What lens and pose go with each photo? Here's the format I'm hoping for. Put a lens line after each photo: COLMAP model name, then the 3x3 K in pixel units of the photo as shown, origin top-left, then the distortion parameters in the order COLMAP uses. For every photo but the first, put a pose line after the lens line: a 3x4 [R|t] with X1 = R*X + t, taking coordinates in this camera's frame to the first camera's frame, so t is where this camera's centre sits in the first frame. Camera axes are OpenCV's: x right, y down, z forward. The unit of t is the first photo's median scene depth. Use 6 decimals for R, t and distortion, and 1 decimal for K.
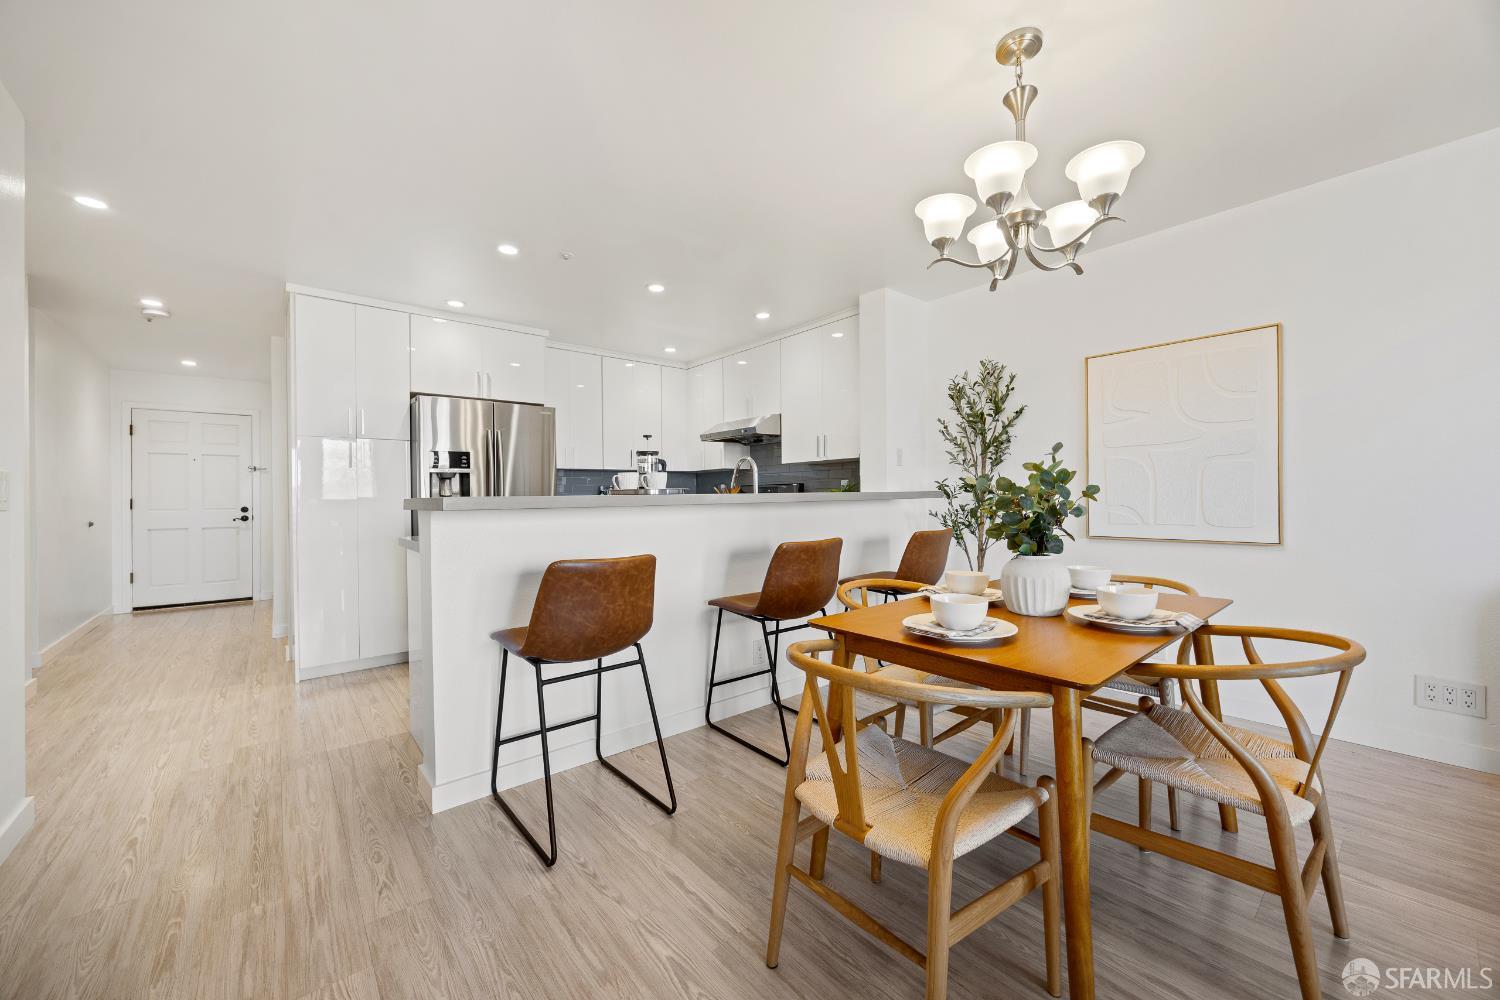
lens RADIAL K [[570.6, 0, 750.6], [0, 570.6, 496.8], [0, 0, 1]] dist [-0.001338, -0.000182]
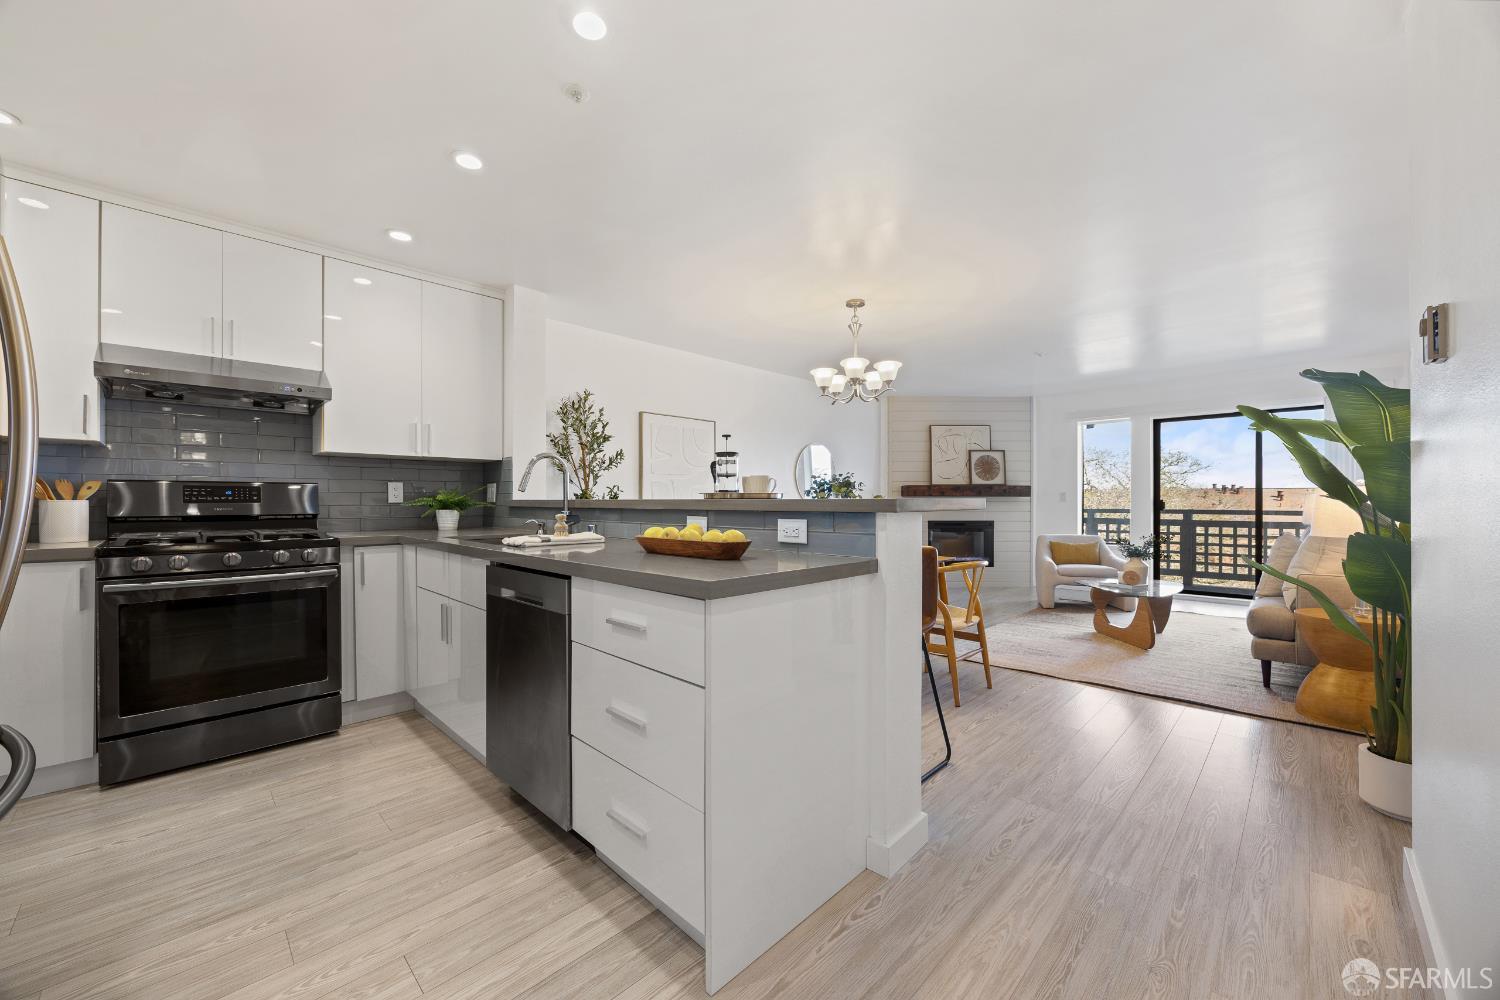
lens RADIAL K [[570.1, 0, 748.9], [0, 570.1, 502.3], [0, 0, 1]] dist [-0.001139, -0.000338]
pose [[-0.096223, 0.012895, 0.995276, -0.831637], [0.003763, 0.999914, -0.012591, 0.011523], [-0.995353, 0.002534, -0.096263, 0.787559]]
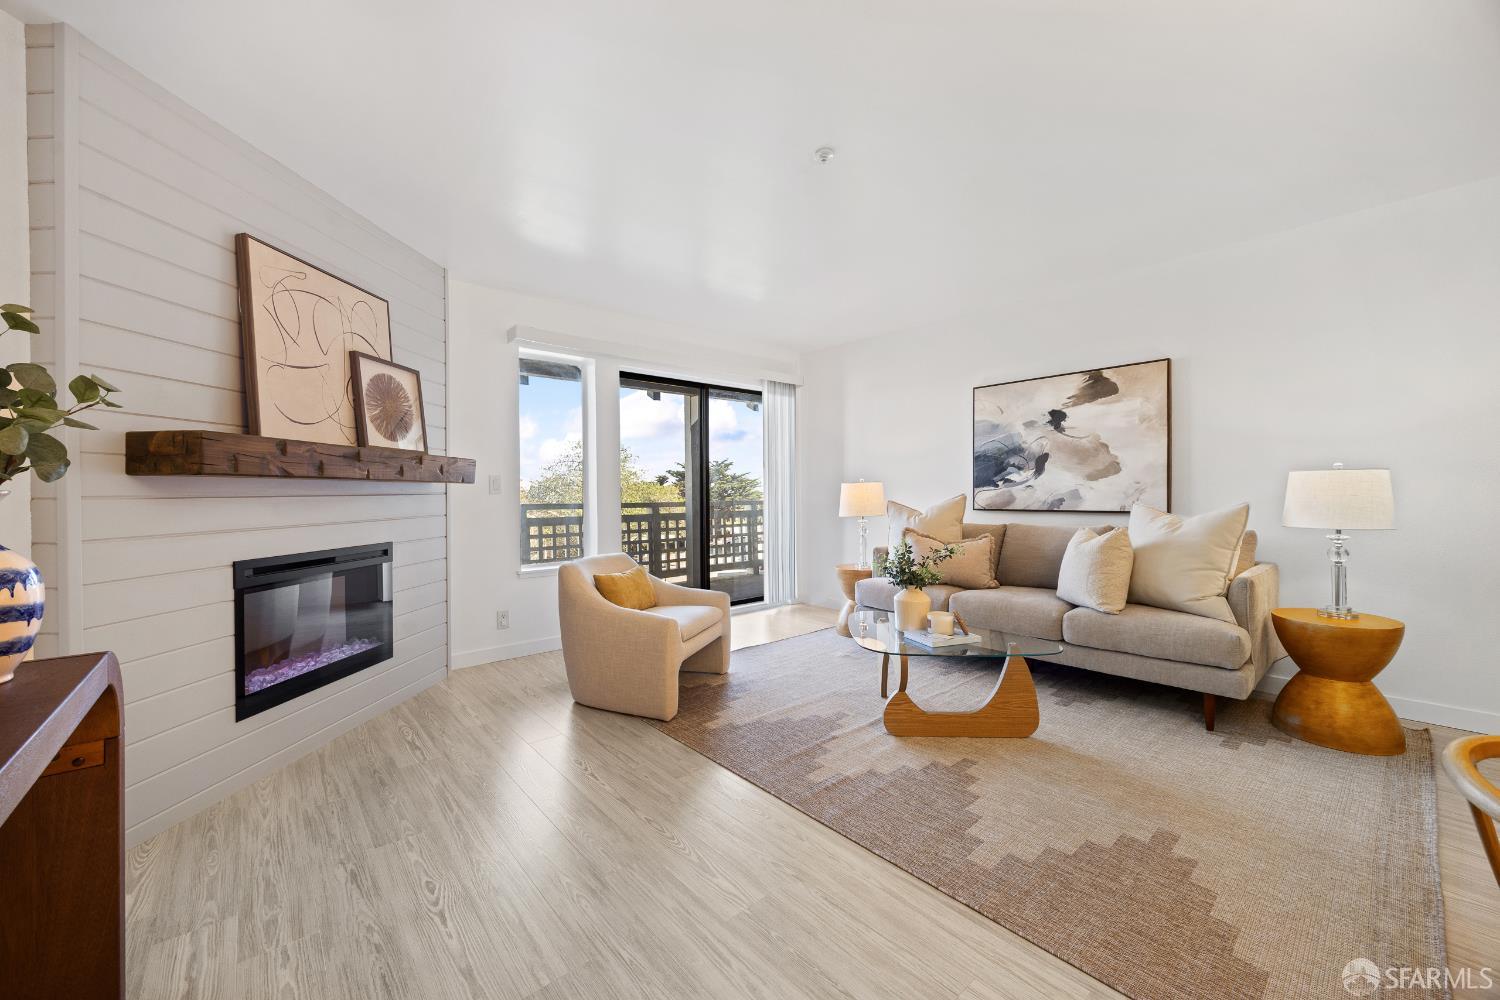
lens RADIAL K [[578.0, 0, 751.8], [0, 578.0, 502.1], [0, 0, 1]] dist [0.001745, 0.000476]
pose [[-0.999651, 0.022264, -0.014228, 0.626307], [0.021973, 0.999553, 0.020296, -0.009078], [0.014674, 0.019976, -0.999693, 0.556154]]
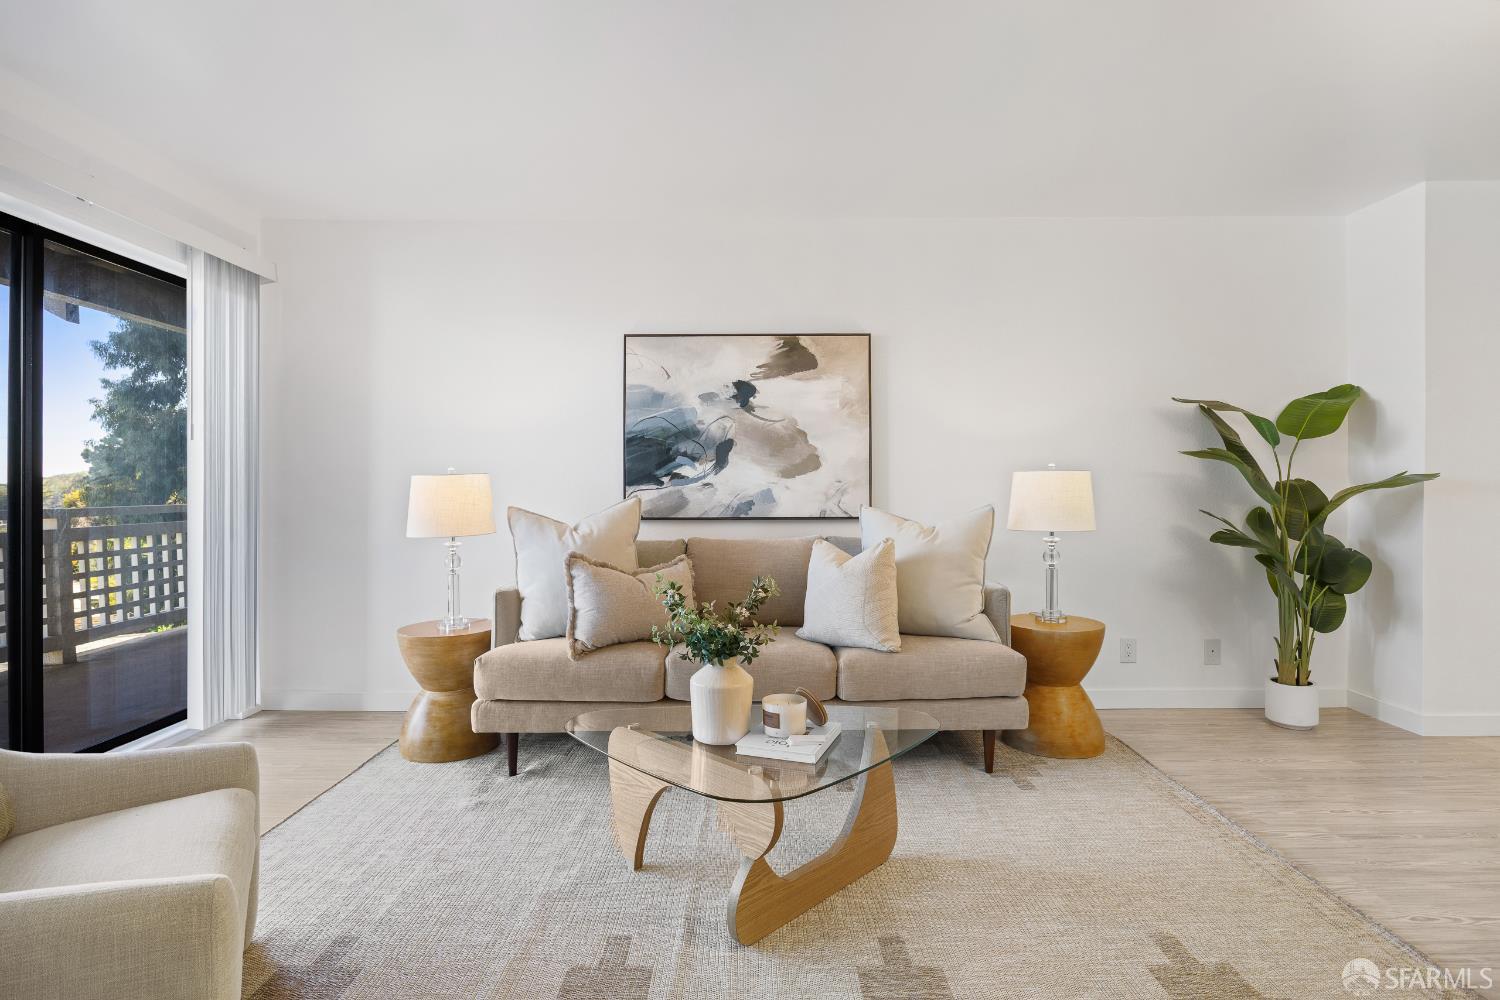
lens RADIAL K [[757.6, 0, 751.8], [0, 757.6, 491.2], [0, 0, 1]] dist [-0.010667, -0.000176]
pose [[-0.645886, 0.016745, -0.763250, 0.826979], [0.009294, 0.999858, 0.014071, -0.010038], [0.763377, 0.001995, -0.645950, 0.163876]]
